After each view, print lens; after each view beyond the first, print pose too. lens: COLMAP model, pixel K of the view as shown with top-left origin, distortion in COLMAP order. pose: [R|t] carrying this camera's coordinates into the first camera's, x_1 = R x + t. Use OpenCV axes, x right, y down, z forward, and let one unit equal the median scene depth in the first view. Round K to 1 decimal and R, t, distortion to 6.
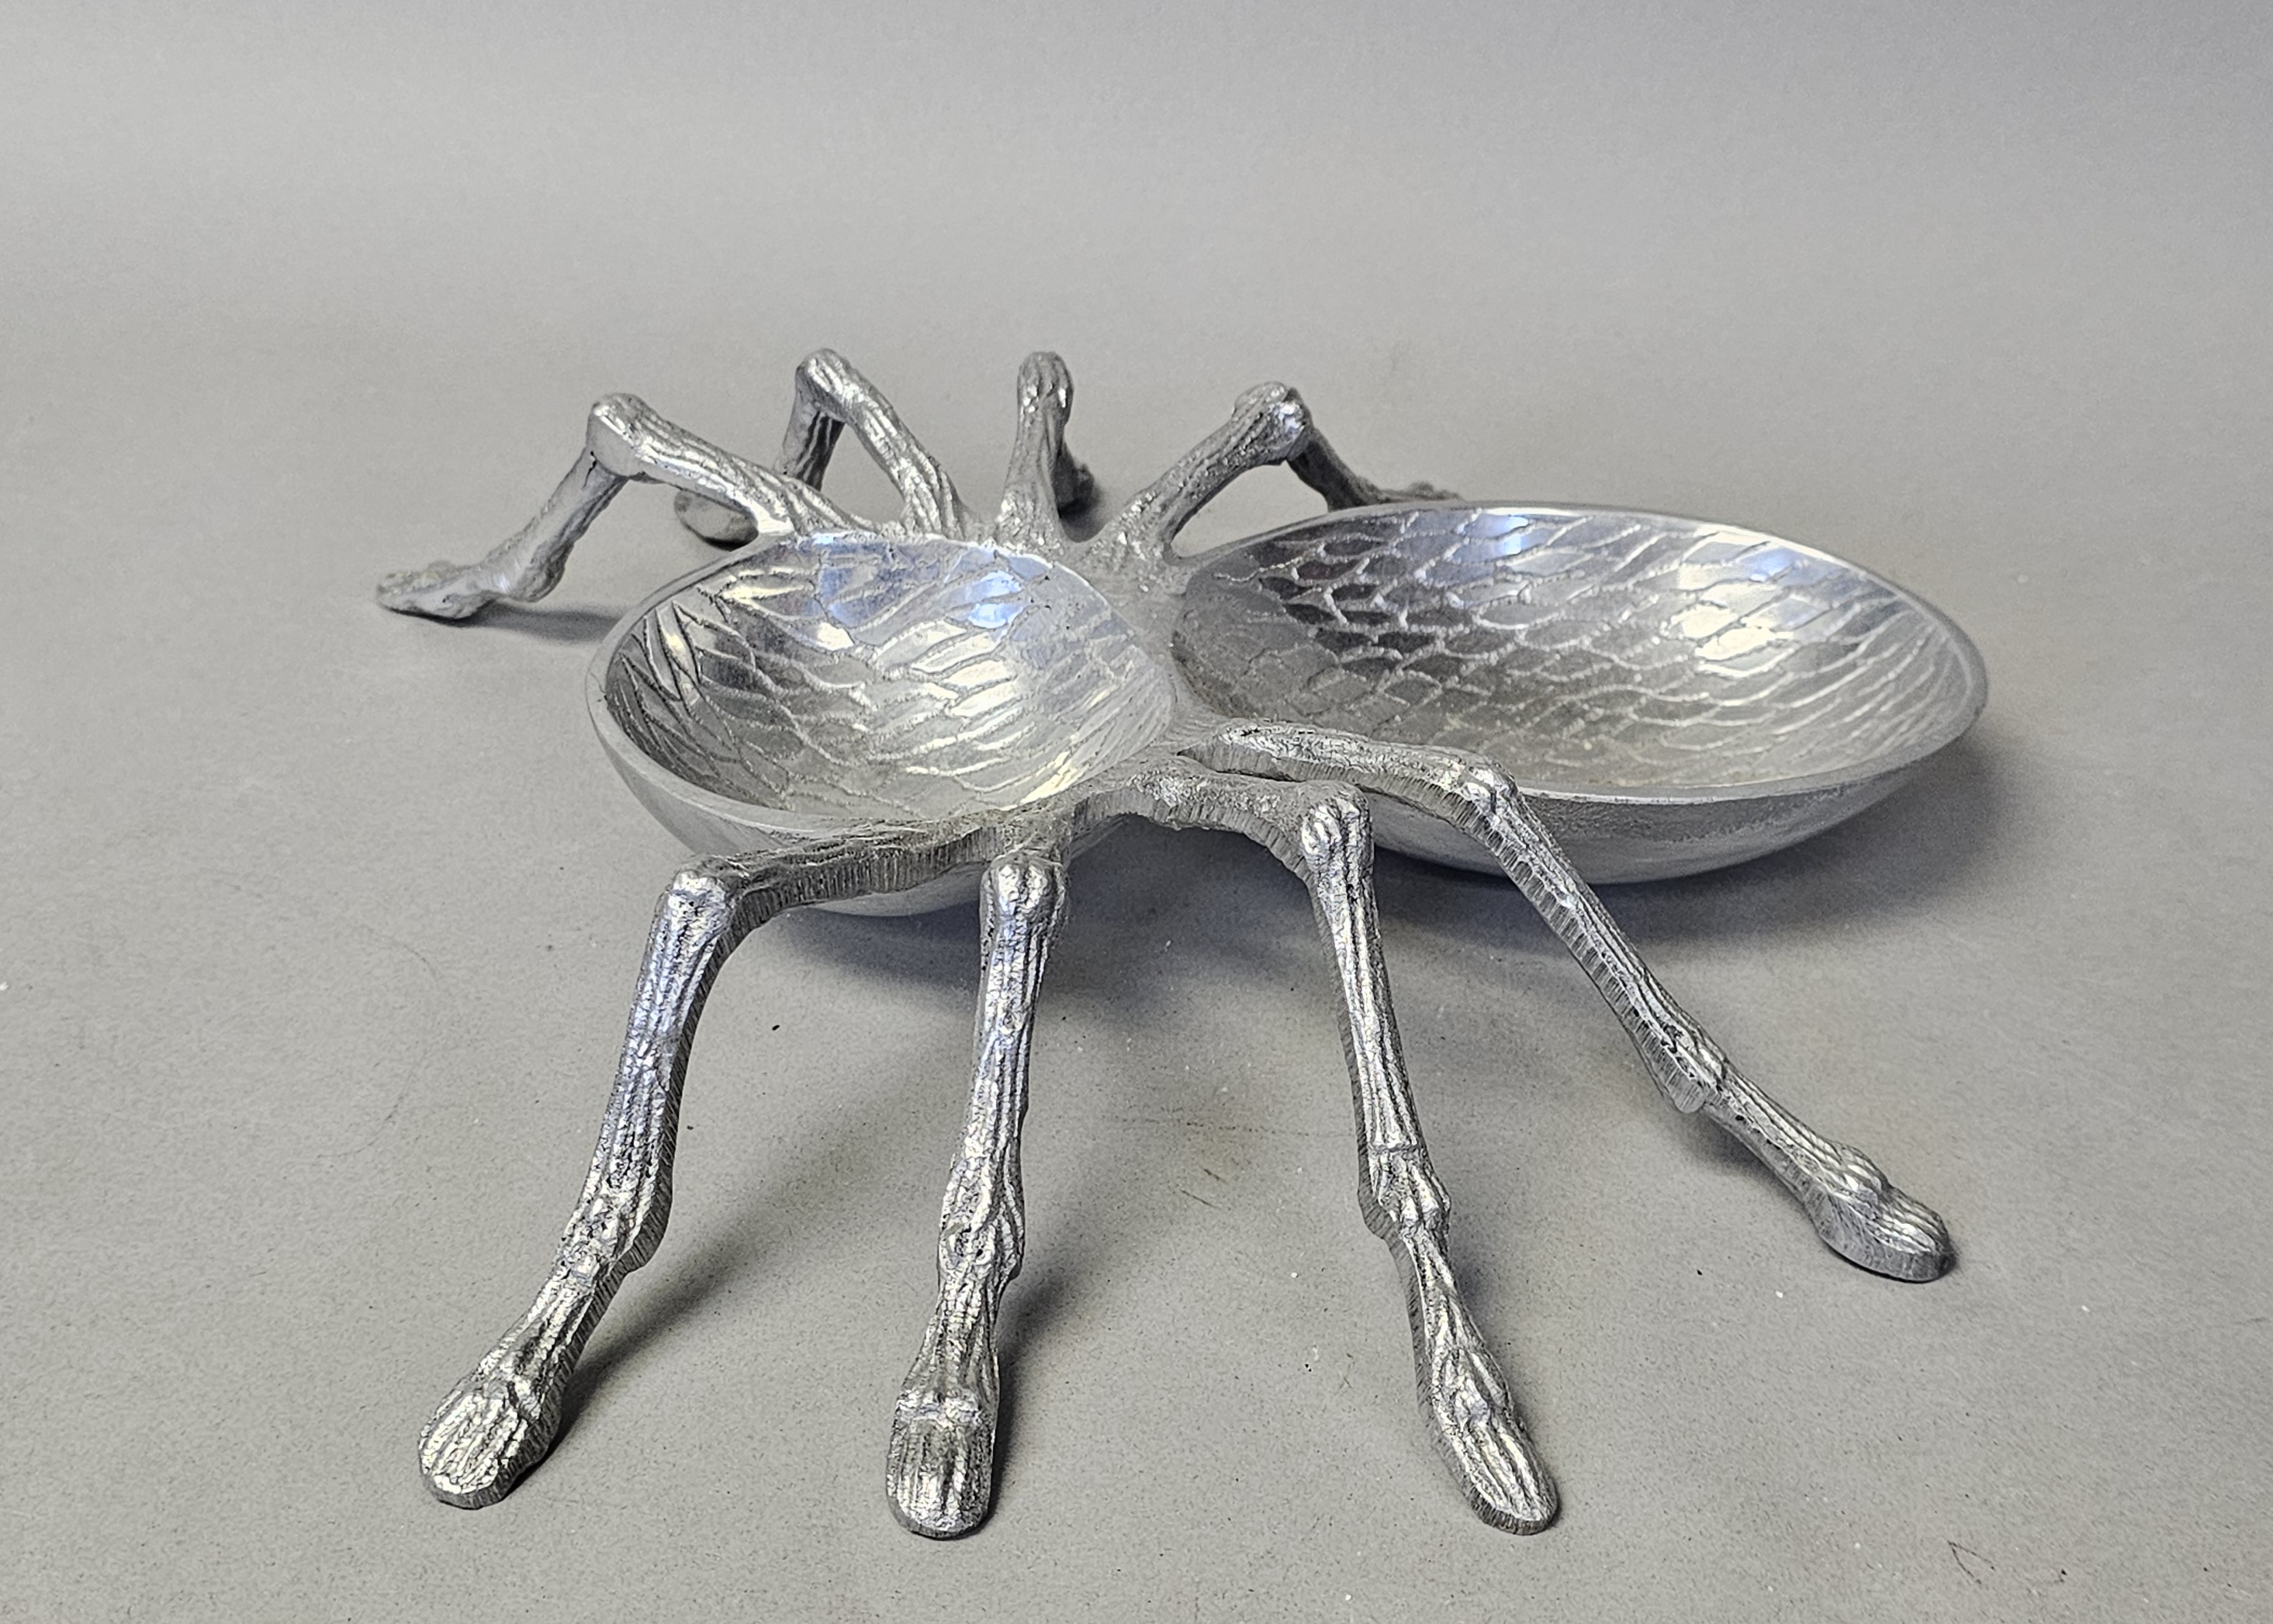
lens RADIAL K [[1590.4, 0, 1201.7], [0, 1590.4, 811.5], [0, 0, 1]] dist [0.022152, -0.004355]
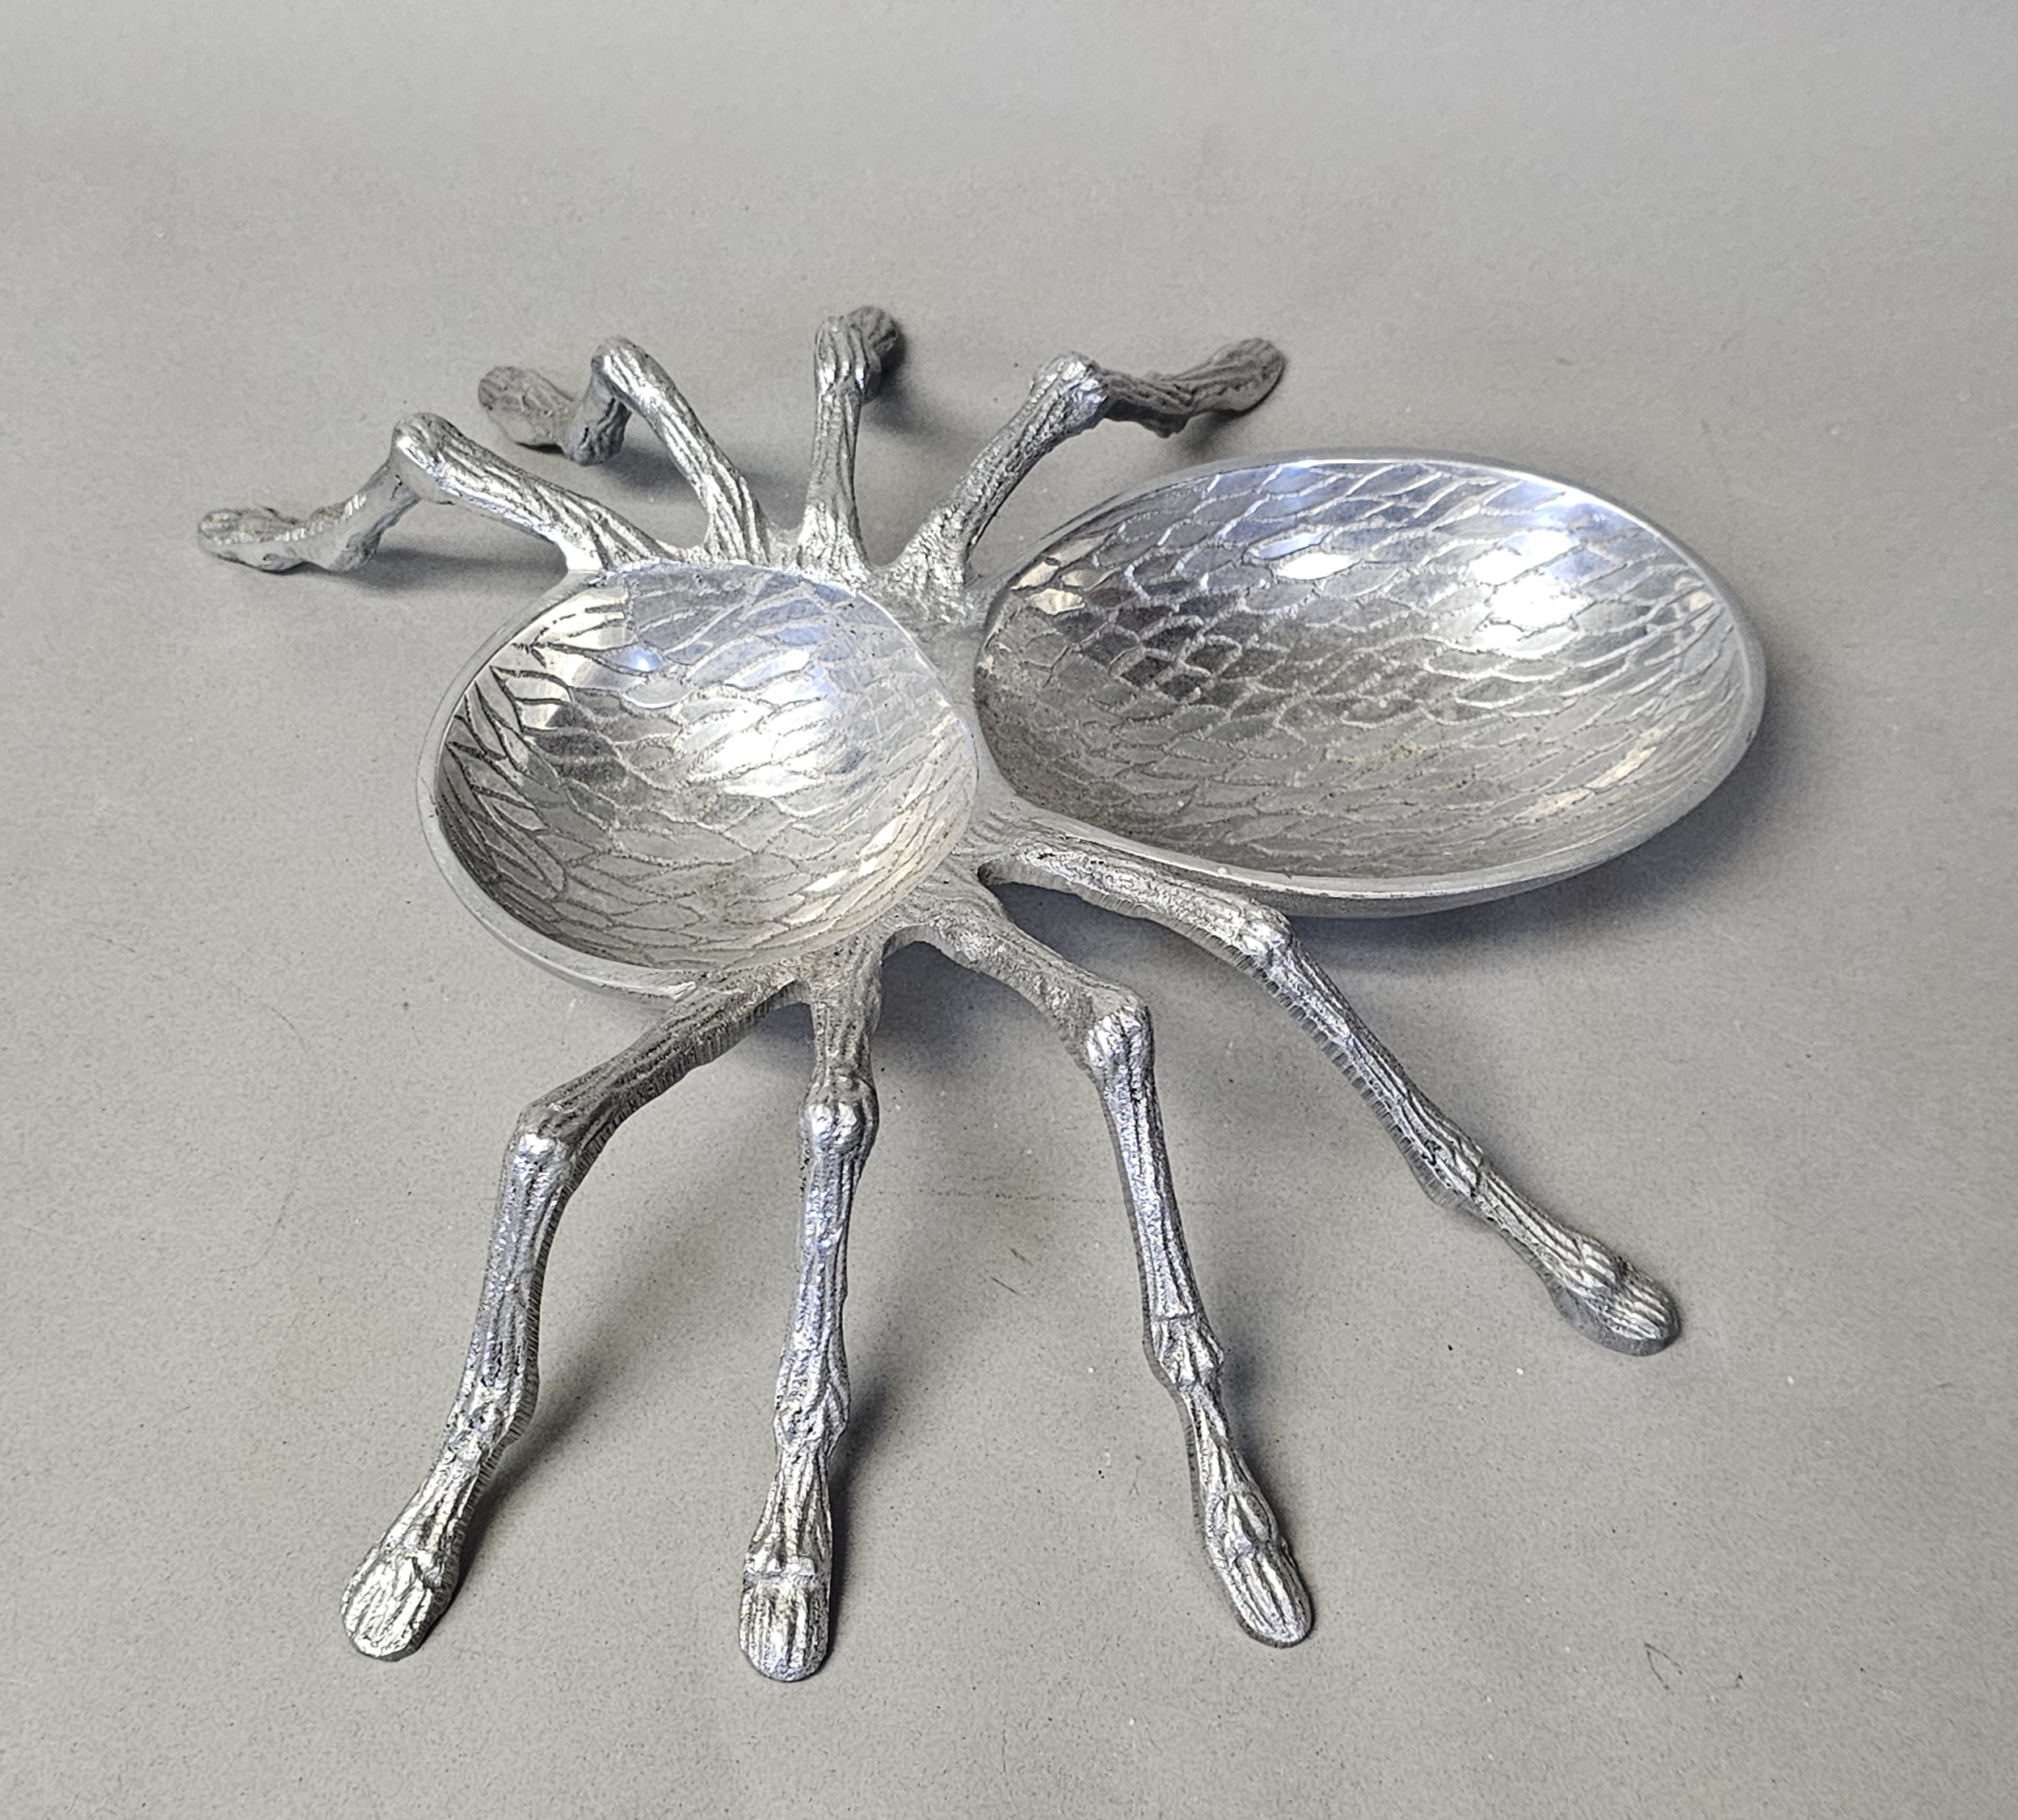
lens RADIAL K [[1531.7, 0, 1009.0], [0, 1531.7, 910.0], [0, 0, 1]] dist [0.022693, 0.001690]
pose [[0.999712, -0.021326, -0.010984, 0.018160], [0.023003, 0.982135, 0.186765, -0.224714], [0.006805, -0.186964, 0.982343, -0.011346]]
